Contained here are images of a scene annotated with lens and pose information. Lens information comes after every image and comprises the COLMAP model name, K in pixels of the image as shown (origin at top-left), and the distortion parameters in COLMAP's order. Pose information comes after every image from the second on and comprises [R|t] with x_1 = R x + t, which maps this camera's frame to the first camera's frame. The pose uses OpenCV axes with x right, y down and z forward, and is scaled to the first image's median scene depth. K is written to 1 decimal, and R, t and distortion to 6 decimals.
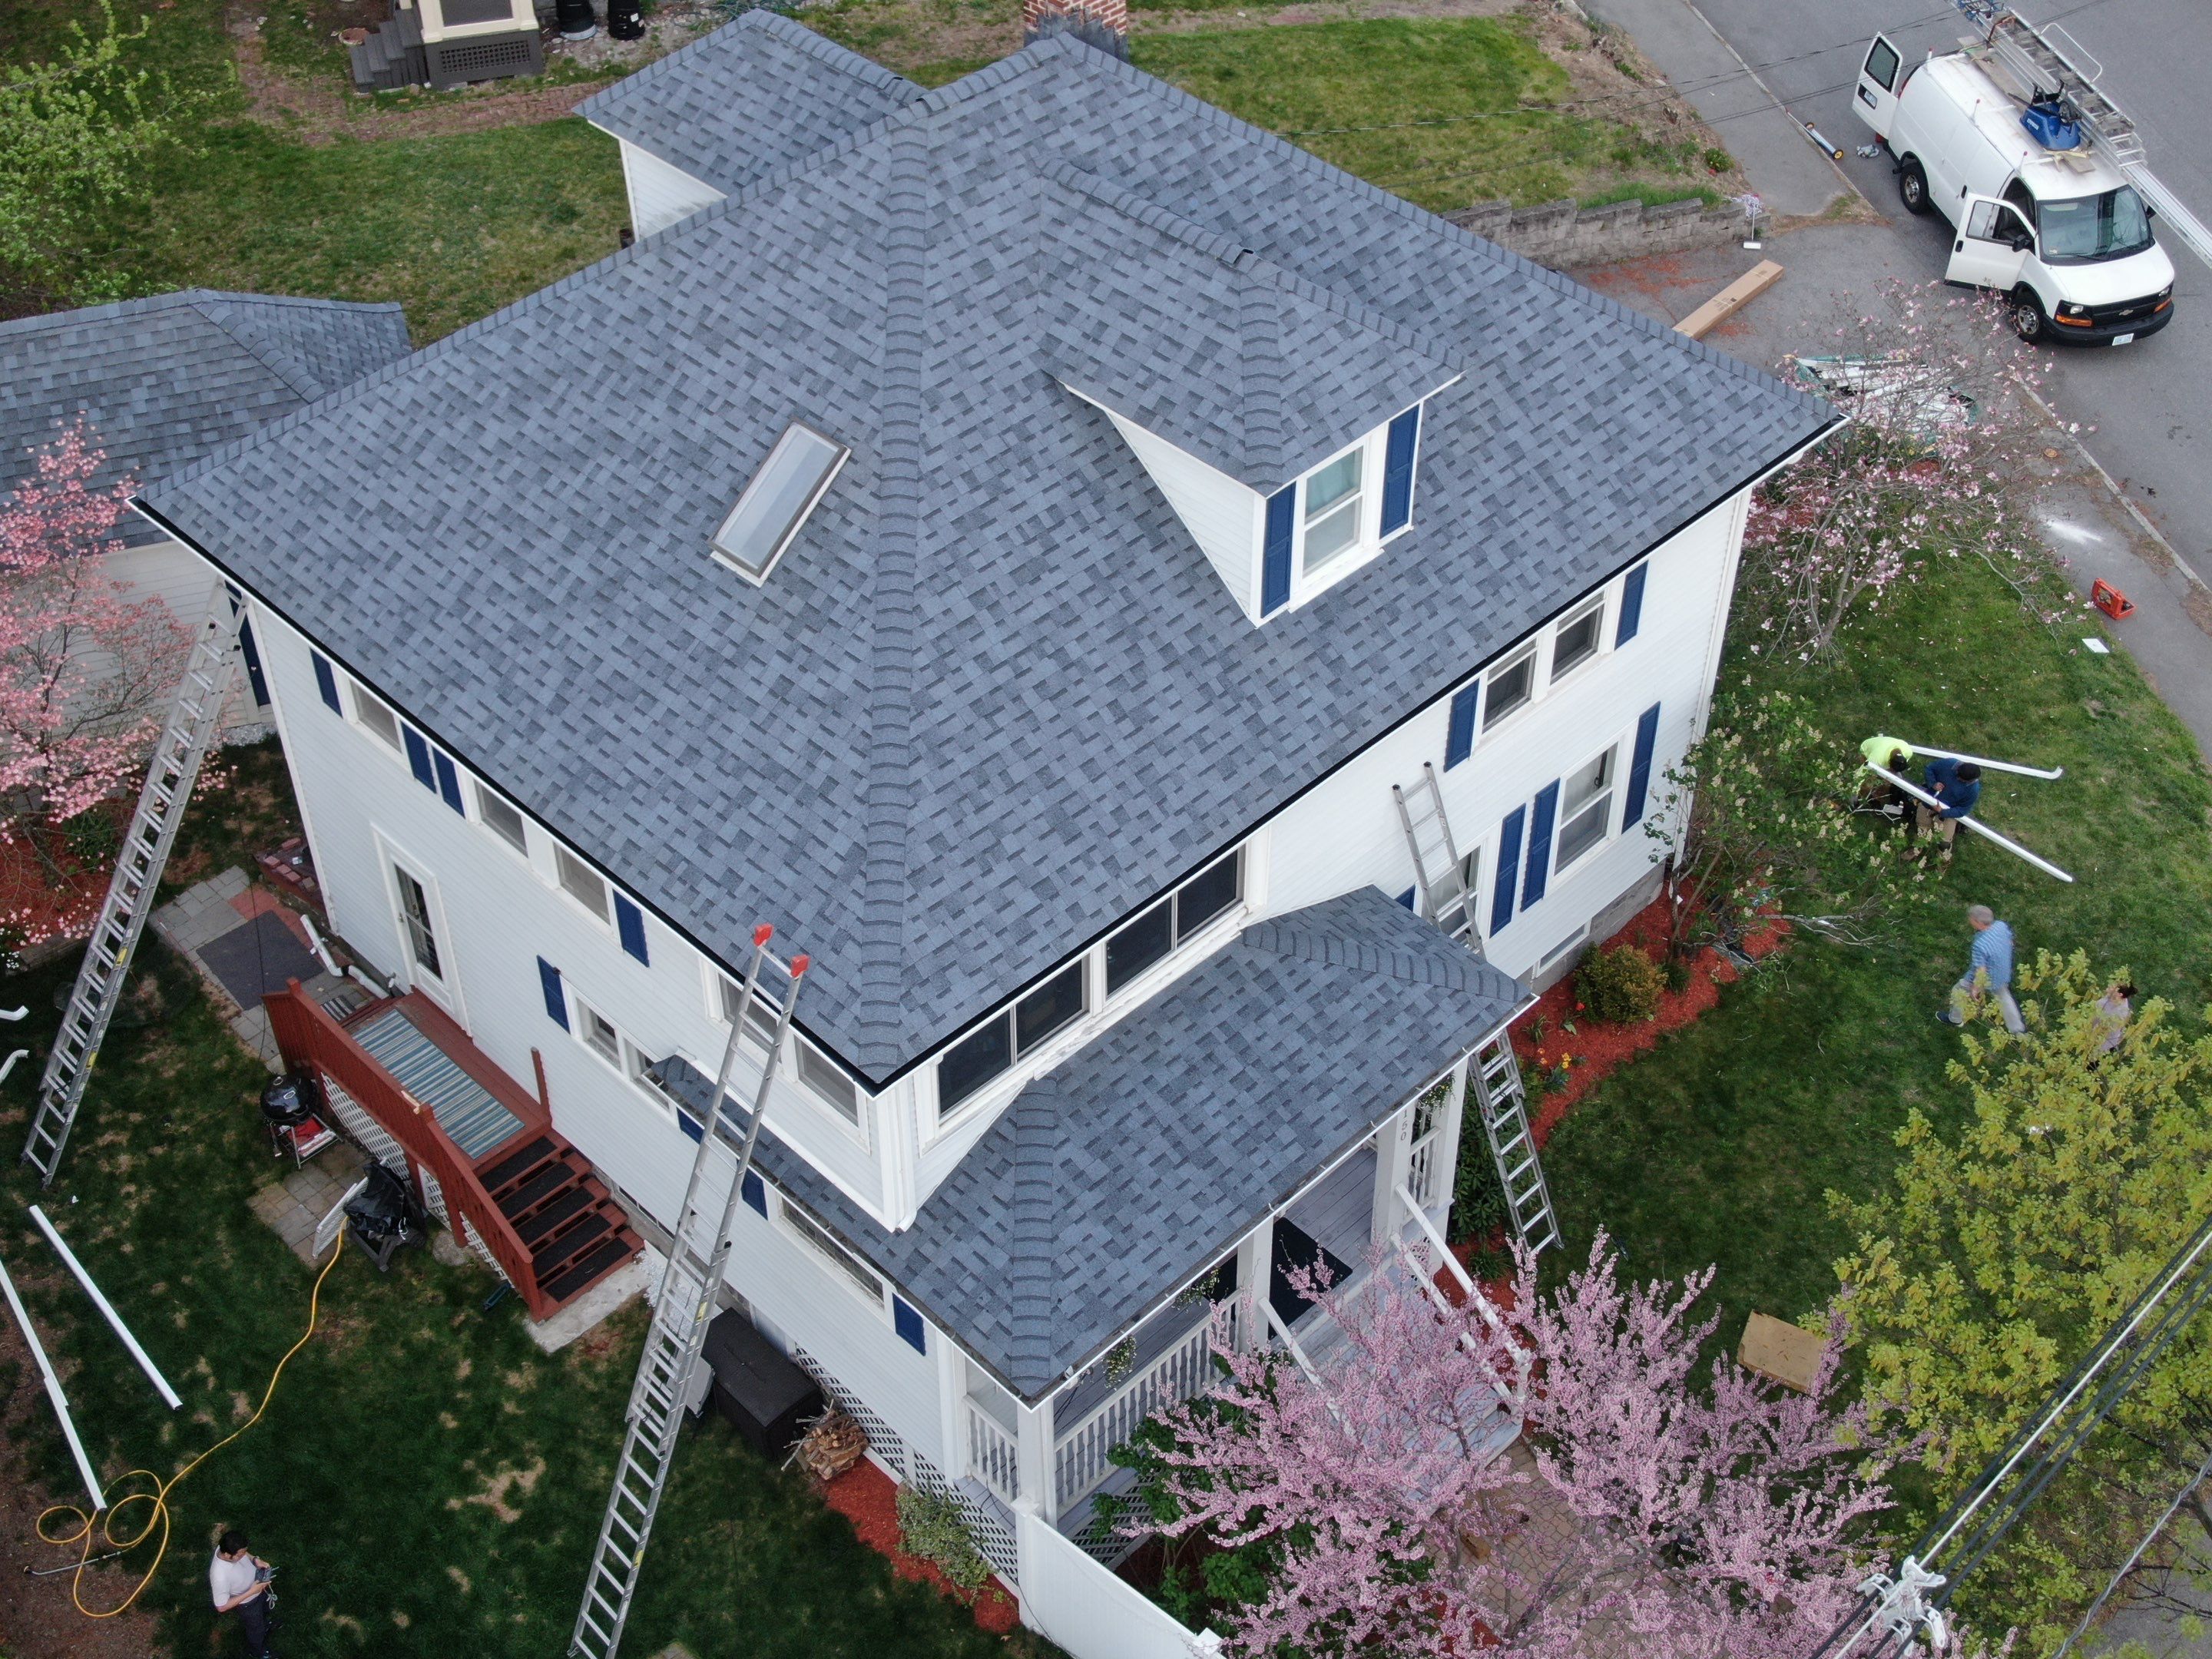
lens RADIAL K [[2677.4, 0, 1102.9], [0, 2677.4, 837.0], [0, 0, 1]] dist [0.170081, -0.697461]
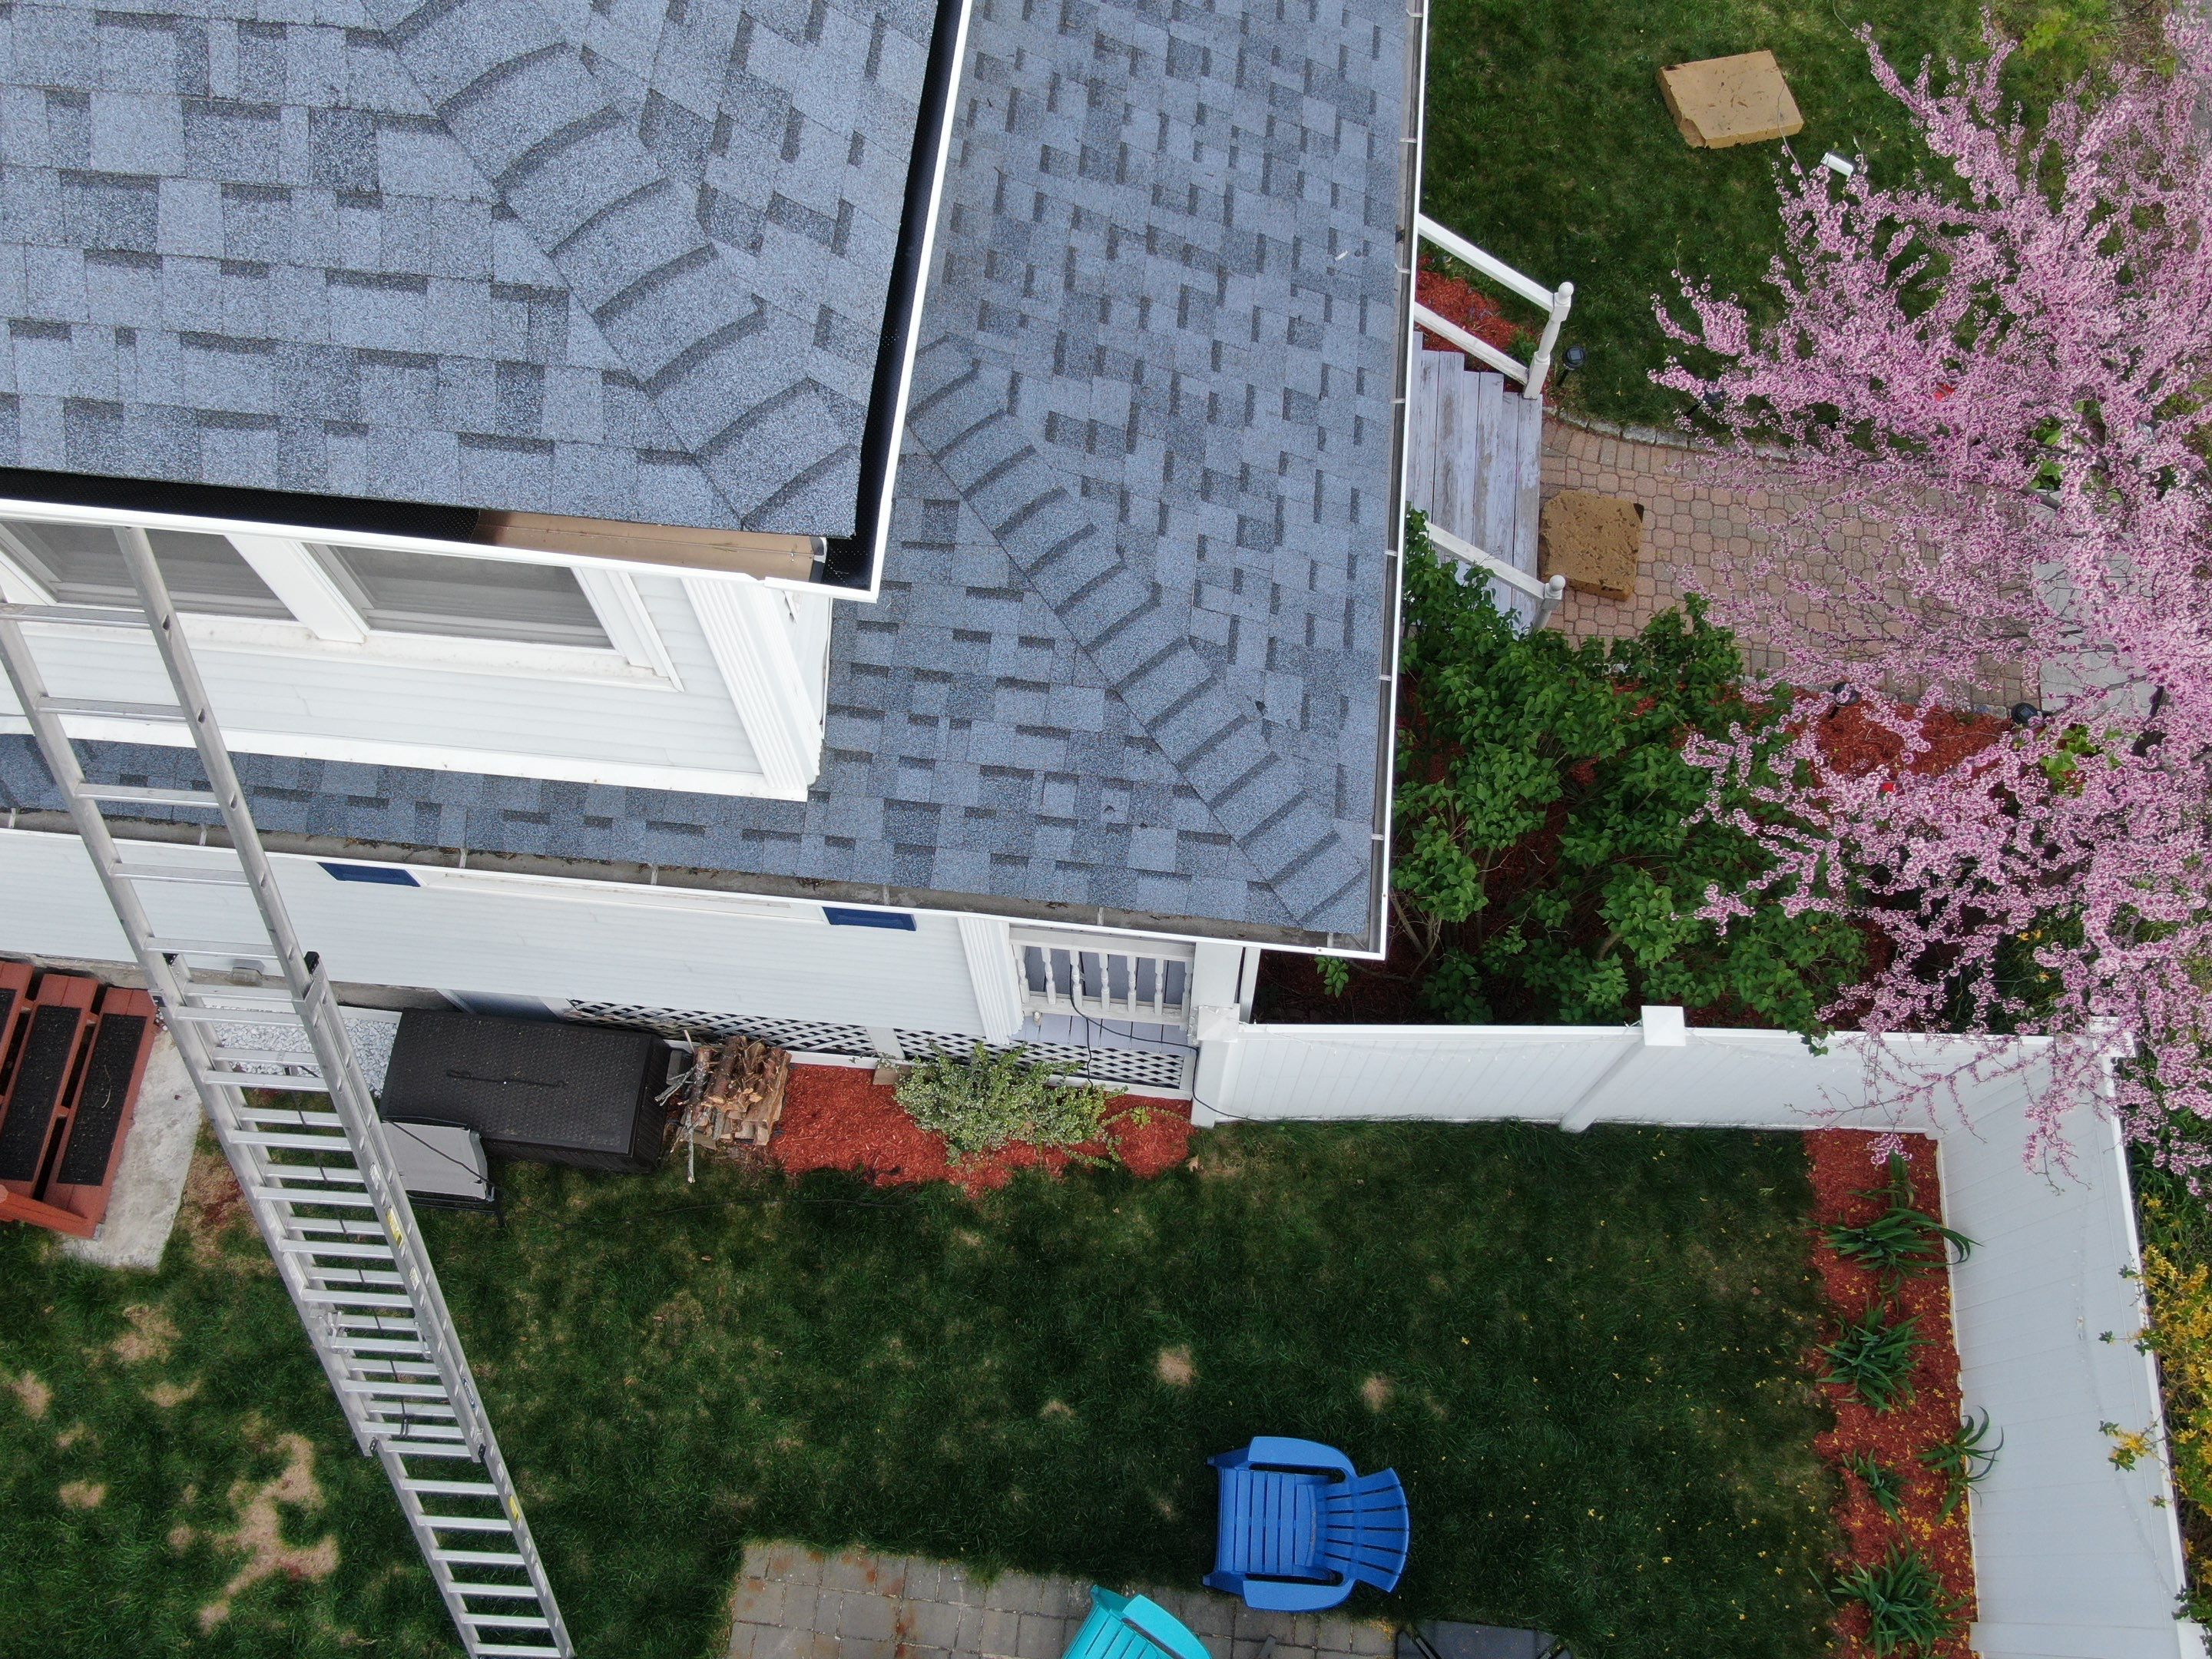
lens RADIAL K [[1896.1, 0, 1107.9], [0, 1896.1, 820.5], [0, 0, 1]] dist [-0.007881, 0.005752]
pose [[0.767106, -0.596541, 0.235982, -0.111235], [0.436906, 0.755158, 0.488722, 0.027178], [-0.469746, -0.271800, 0.839919, 0.720582]]
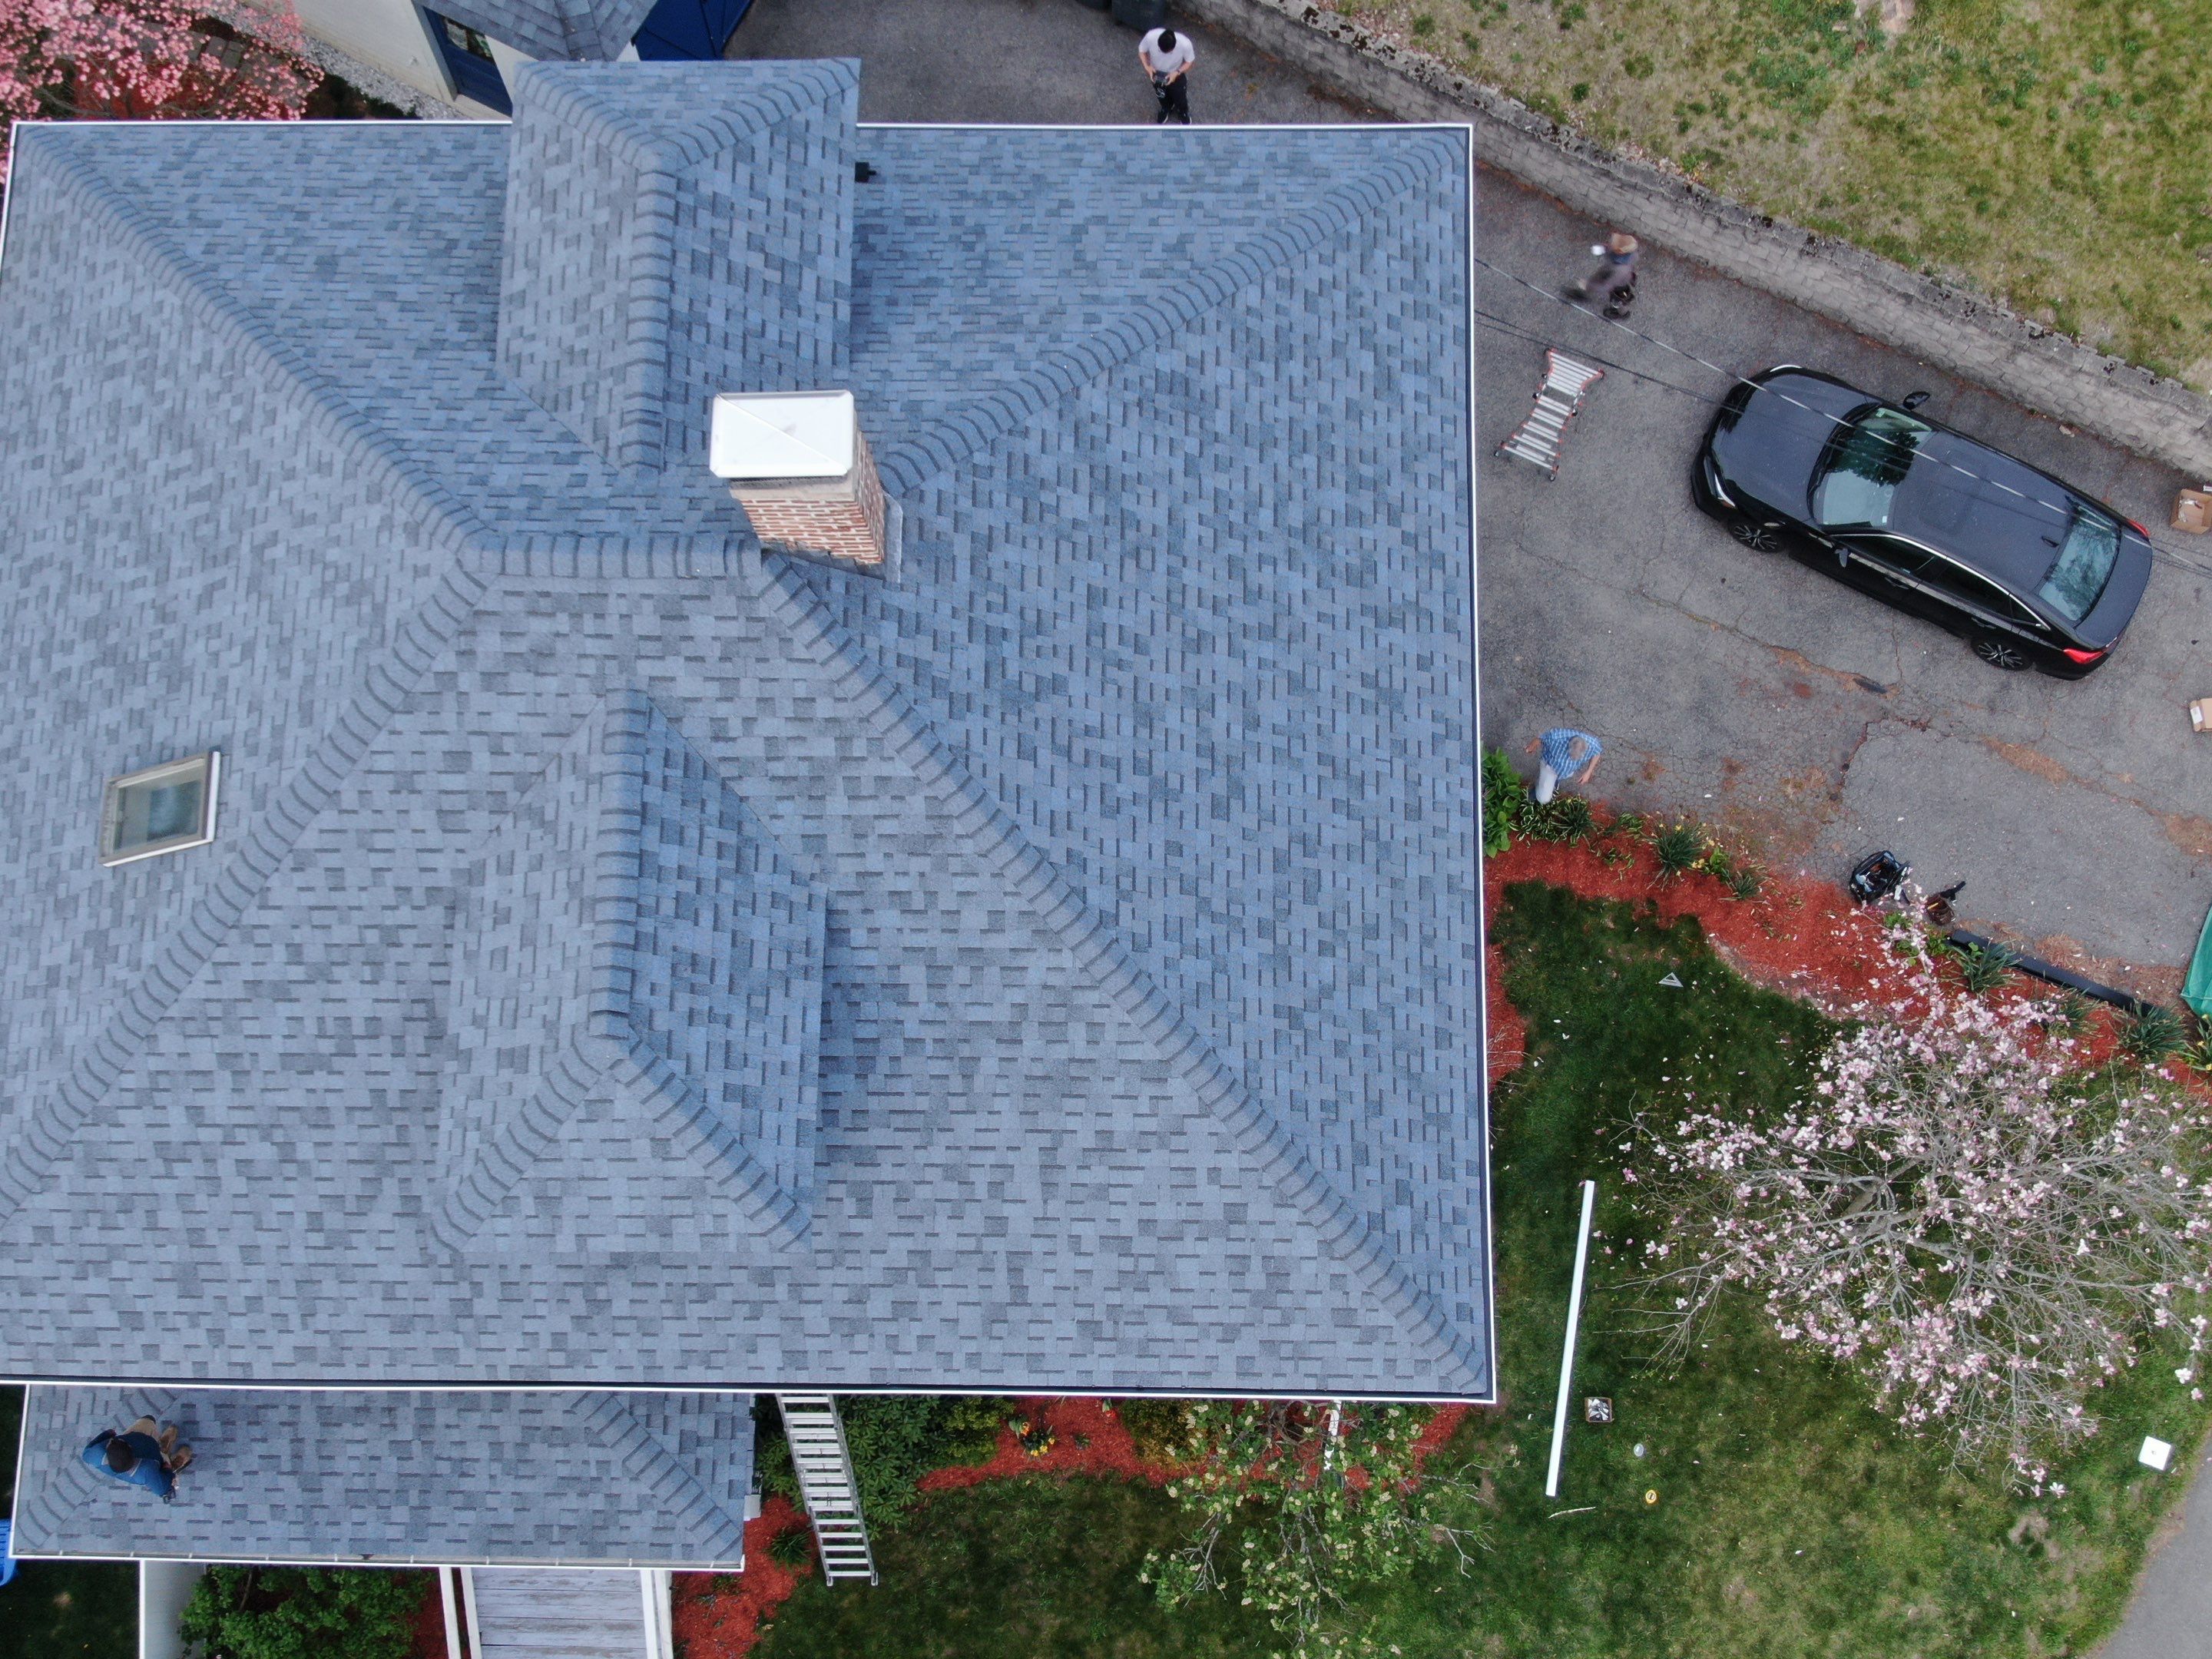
lens RADIAL K [[2677.4, 0, 1102.9], [0, 2677.4, 837.0], [0, 0, 1]] dist [0.170081, -0.697461]
pose [[0.700983, 0.691107, -0.176051, 0.258145], [-0.475043, 0.636591, 0.607524, -0.796503], [0.531937, -0.342232, 0.774545, 0.453704]]
